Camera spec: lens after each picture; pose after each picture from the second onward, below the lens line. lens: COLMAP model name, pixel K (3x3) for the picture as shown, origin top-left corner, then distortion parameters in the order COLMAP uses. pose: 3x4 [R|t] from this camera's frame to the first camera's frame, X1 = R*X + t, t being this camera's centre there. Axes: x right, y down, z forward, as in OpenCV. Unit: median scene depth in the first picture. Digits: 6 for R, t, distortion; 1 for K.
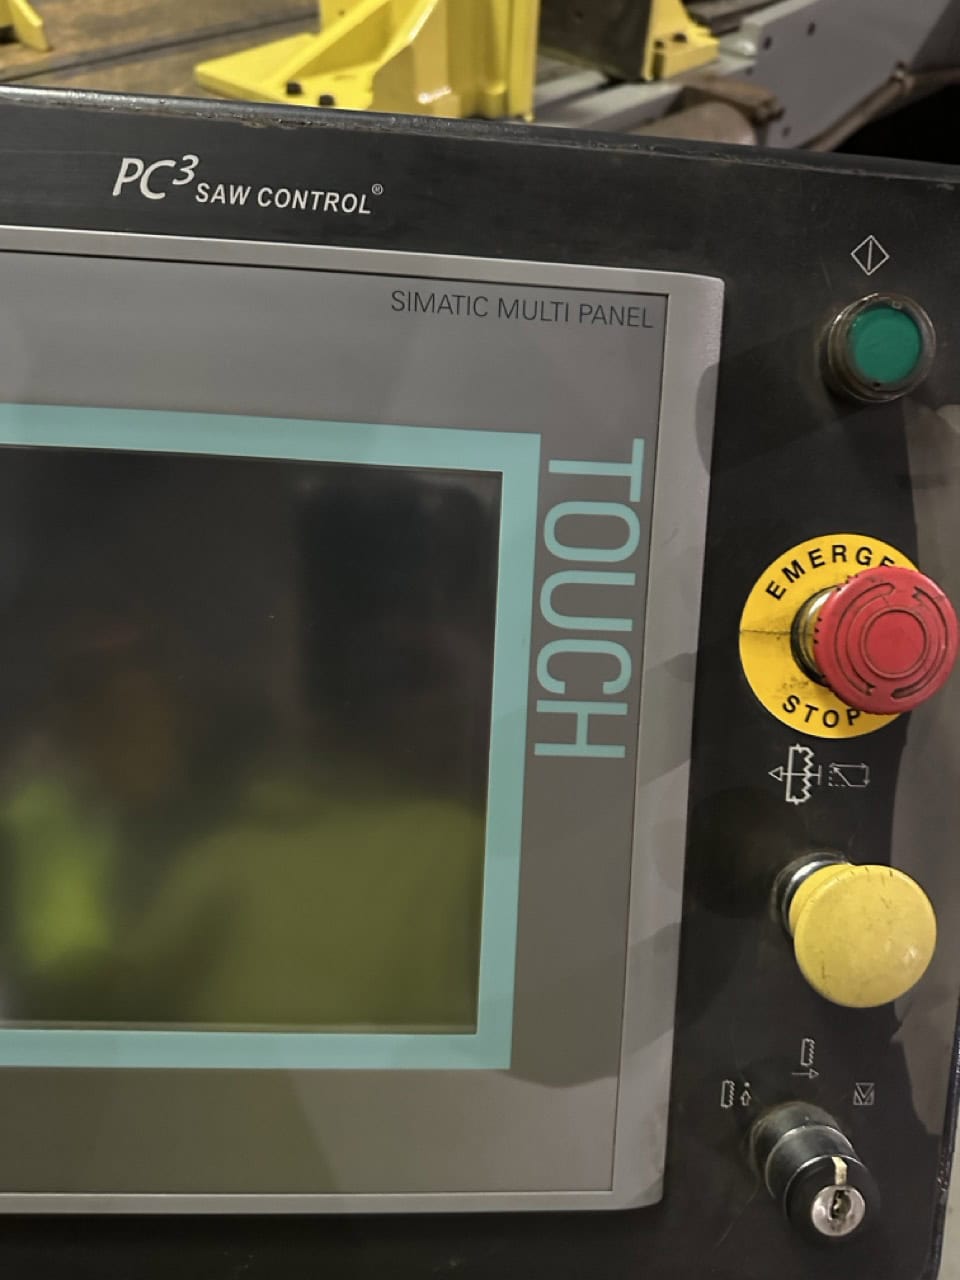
lens RADIAL K [[888.2, 0, 486.2], [0, 888.2, 677.5], [0, 0, 1]] dist [-0.019725, -0.003957]
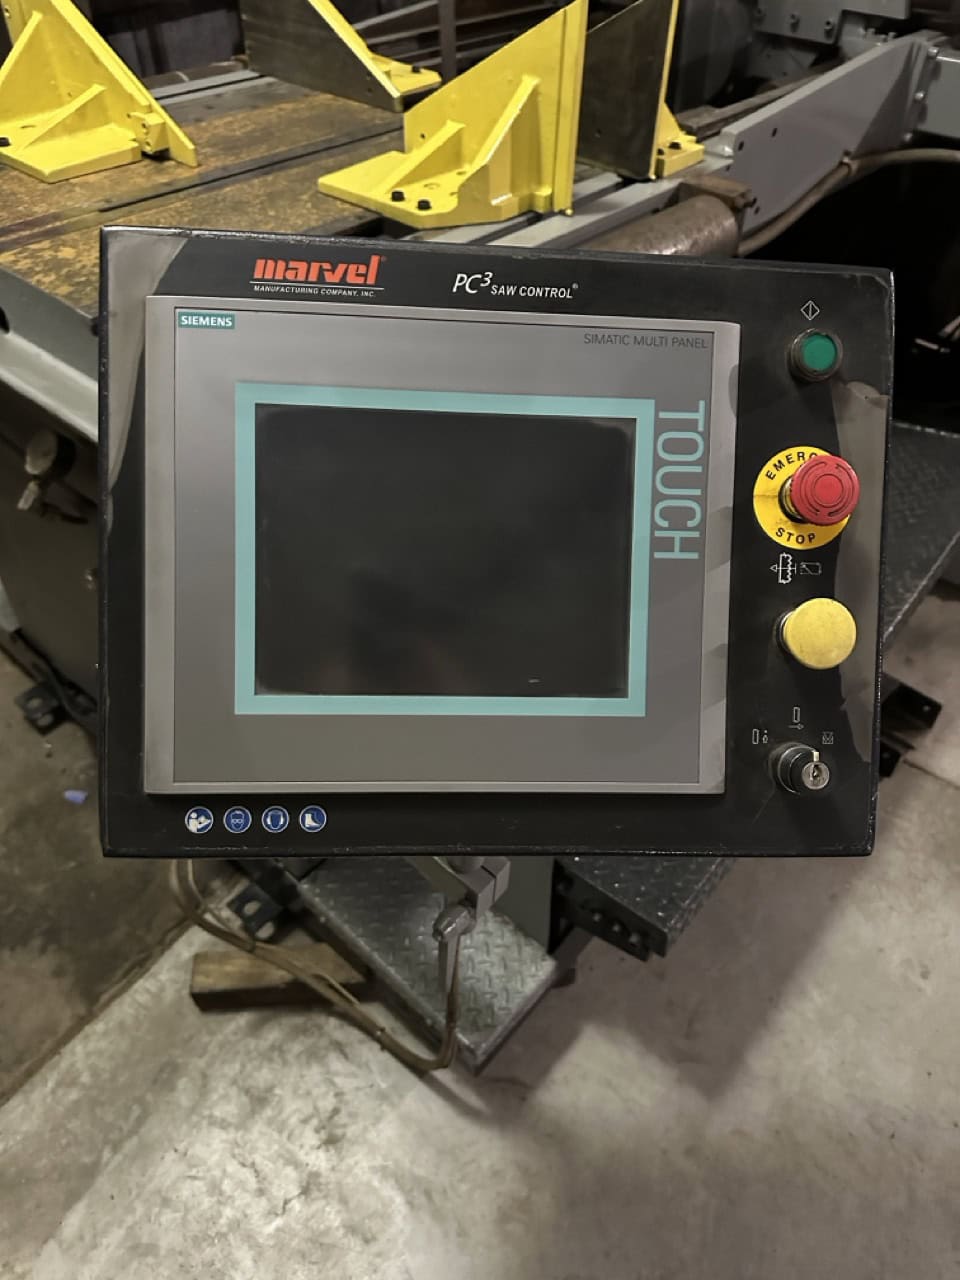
lens RADIAL K [[865.6, 0, 474.0], [0, 865.6, 680.6], [0, 0, 1]] dist [-0.003550, -0.004933]
pose [[0.999691, -0.024802, -0.001621, -0.359252], [0.024713, 0.998820, -0.041818, 0.437885], [0.002656, 0.041765, 0.999124, -0.958579]]
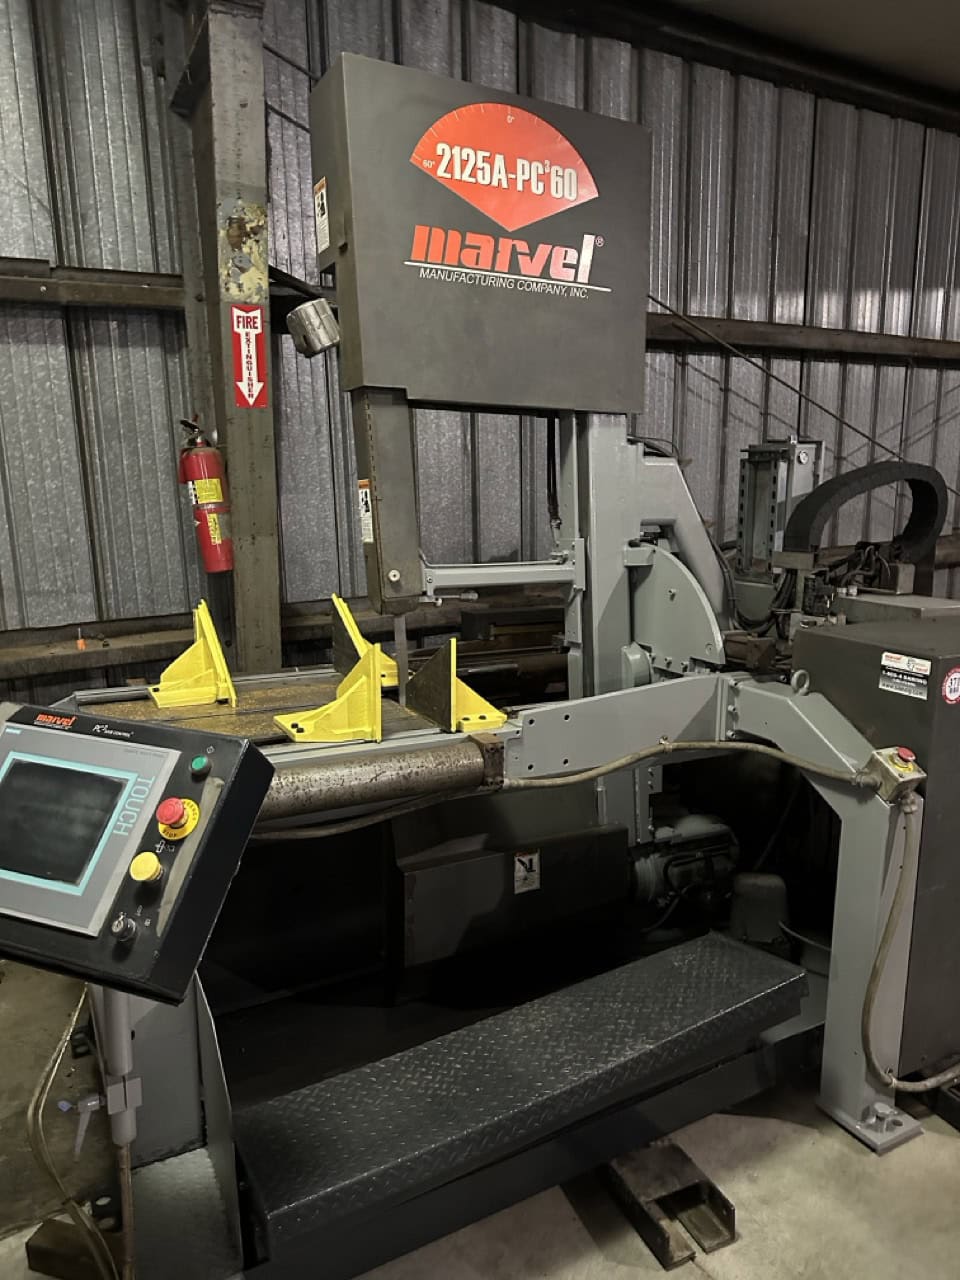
lens RADIAL K [[888.2, 0, 486.2], [0, 888.2, 677.5], [0, 0, 1]] dist [-0.019725, -0.003957]
pose [[0.940212, 0.036420, -0.338636, 3.566110], [-0.237498, 0.782763, -0.575220, 1.713315], [0.244122, 0.621254, 0.744613, -2.614663]]
